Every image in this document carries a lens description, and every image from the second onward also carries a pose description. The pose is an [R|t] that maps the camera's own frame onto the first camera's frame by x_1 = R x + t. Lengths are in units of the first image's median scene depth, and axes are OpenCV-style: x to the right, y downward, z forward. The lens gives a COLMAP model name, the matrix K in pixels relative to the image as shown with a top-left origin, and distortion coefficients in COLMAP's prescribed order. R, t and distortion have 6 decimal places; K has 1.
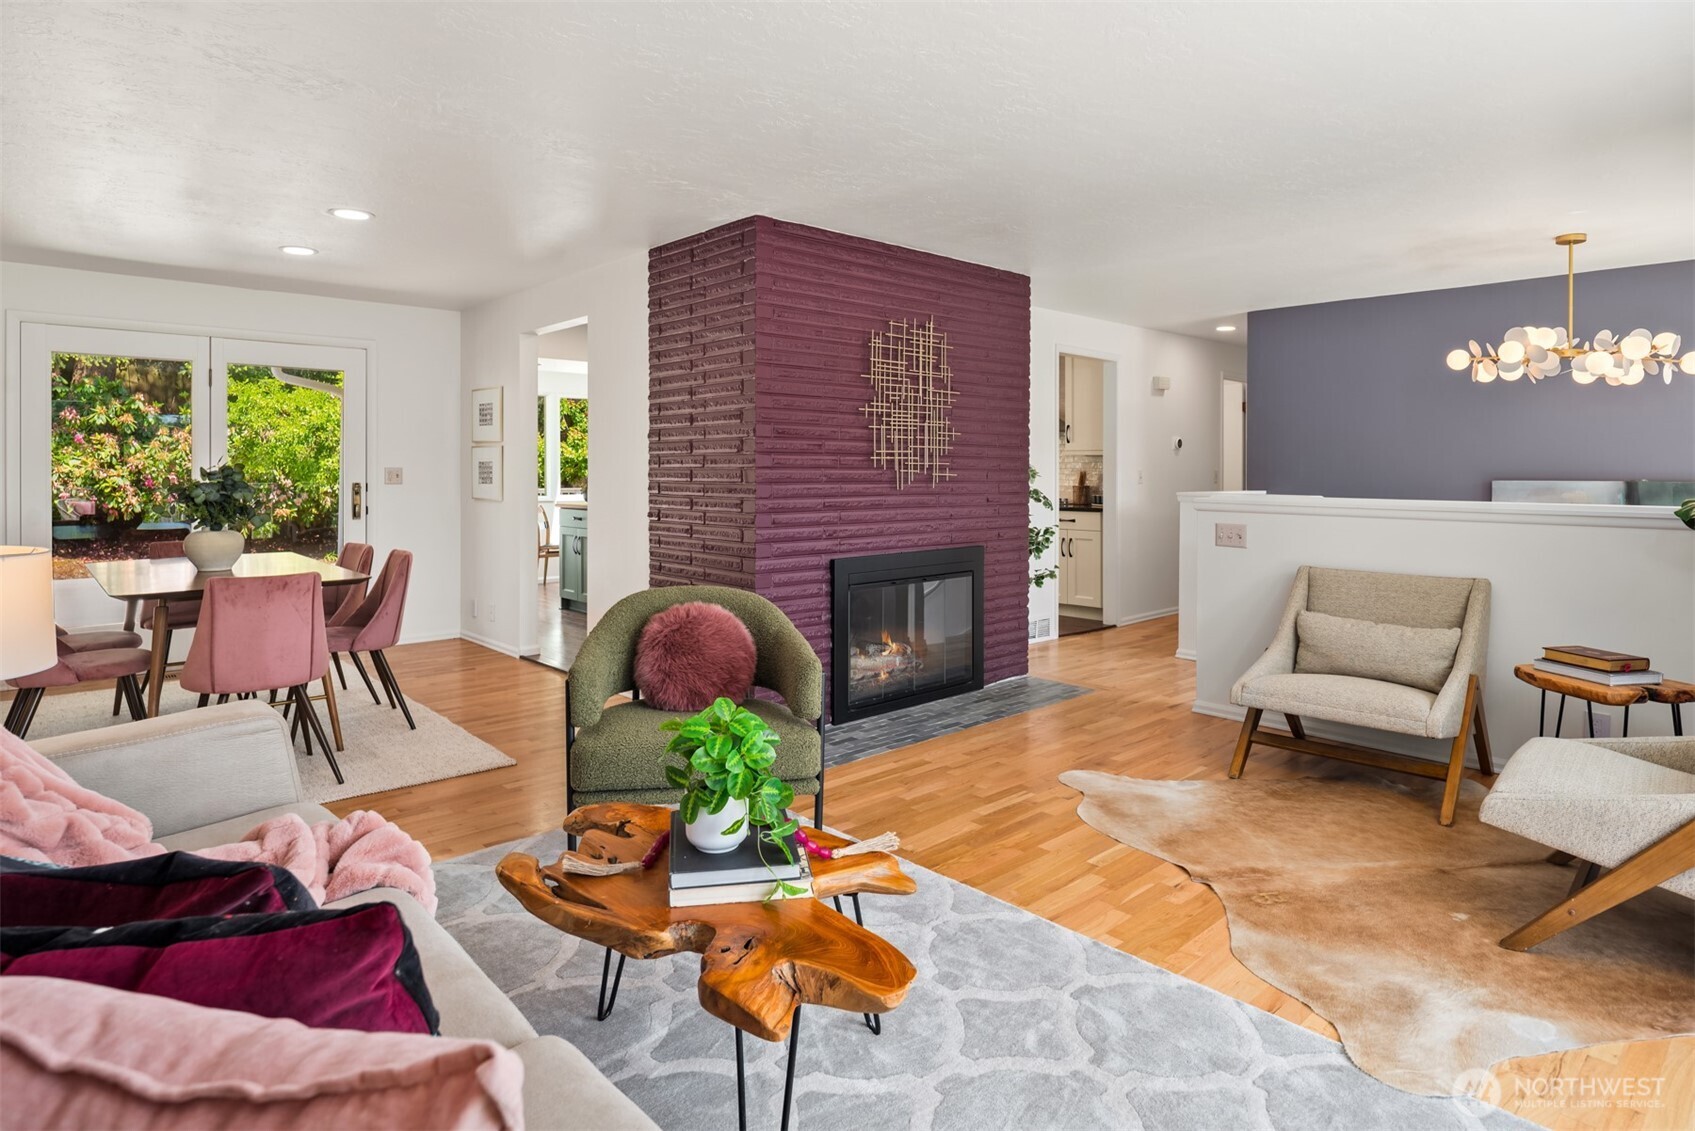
lens RADIAL K [[939.2, 0, 849.3], [0, 939.2, 471.6], [0, 0, 1]] dist [-0.003963, -0.001732]
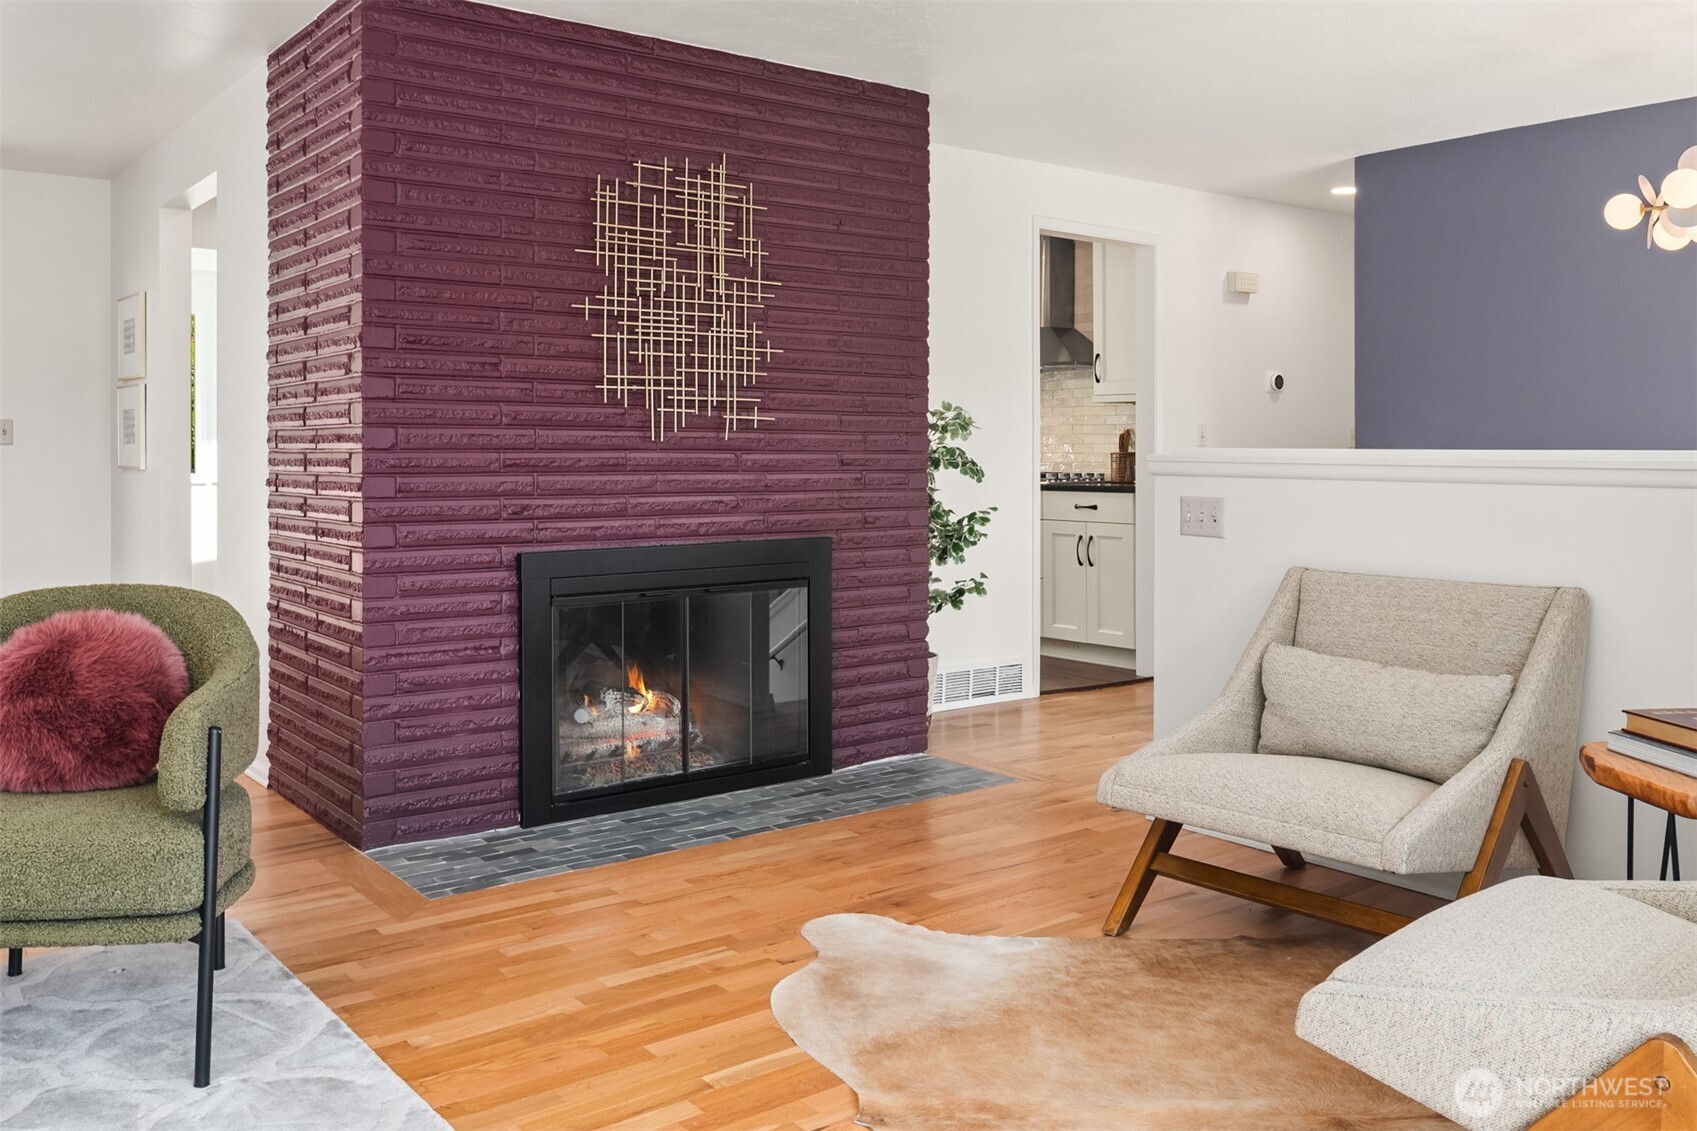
lens RADIAL K [[1409.4, 0, 842.9], [0, 1409.4, 451.9], [0, 0, 1]] dist [-0.000430, 0.001836]
pose [[0.996304, -0.000972, -0.085887, 0.262037], [0.000898, 0.999999, -0.000902, 0.028488], [0.085888, 0.000822, 0.996304, 0.110725]]
